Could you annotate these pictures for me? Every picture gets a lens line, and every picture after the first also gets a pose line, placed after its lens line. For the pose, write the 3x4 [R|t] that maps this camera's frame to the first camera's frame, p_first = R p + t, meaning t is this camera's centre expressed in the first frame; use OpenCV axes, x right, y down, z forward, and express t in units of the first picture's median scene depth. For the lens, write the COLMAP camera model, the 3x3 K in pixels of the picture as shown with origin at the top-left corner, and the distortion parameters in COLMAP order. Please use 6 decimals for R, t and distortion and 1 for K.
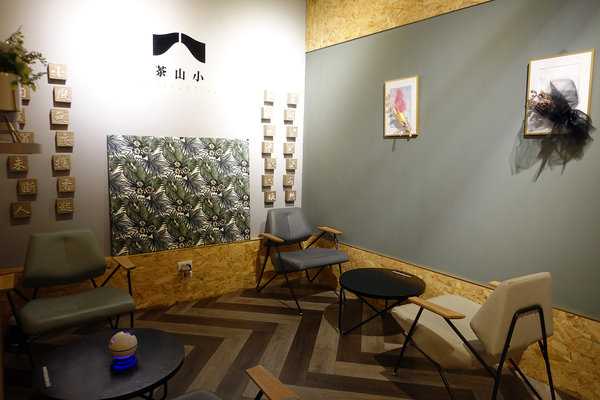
lens RADIAL K [[416.2, 0, 300.2], [0, 416.2, 202.0], [0, 0, 1]] dist [0.000869, -0.001435]
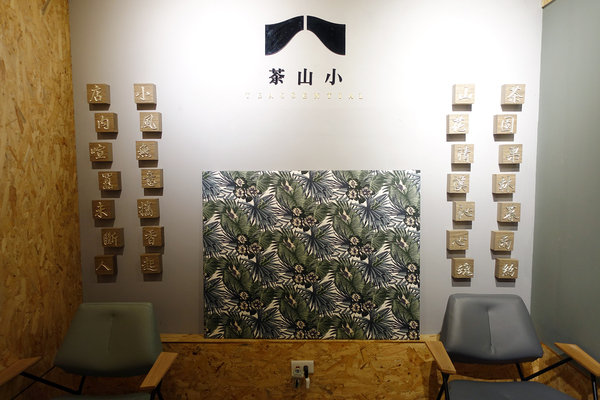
lens RADIAL K [[416.2, 0, 300.7], [0, 416.2, 201.2], [0, 0, 1]] dist [0.000869, -0.001435]
pose [[0.796453, 0.021503, -0.604318, 0.109890], [-0.058417, 0.997429, -0.041498, -0.079717], [0.601872, 0.068354, 0.795662, 0.471205]]
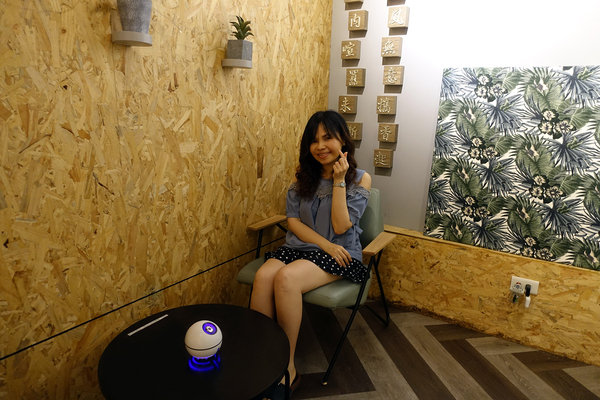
lens RADIAL K [[416.2, 0, 298.3], [0, 416.2, 202.6], [0, 0, 1]] dist [0.000869, -0.001435]
pose [[0.351470, 0.217045, -0.910692, 0.135404], [-0.147863, 0.973415, 0.174928, -0.022171], [0.924449, 0.073175, 0.374219, 0.467673]]
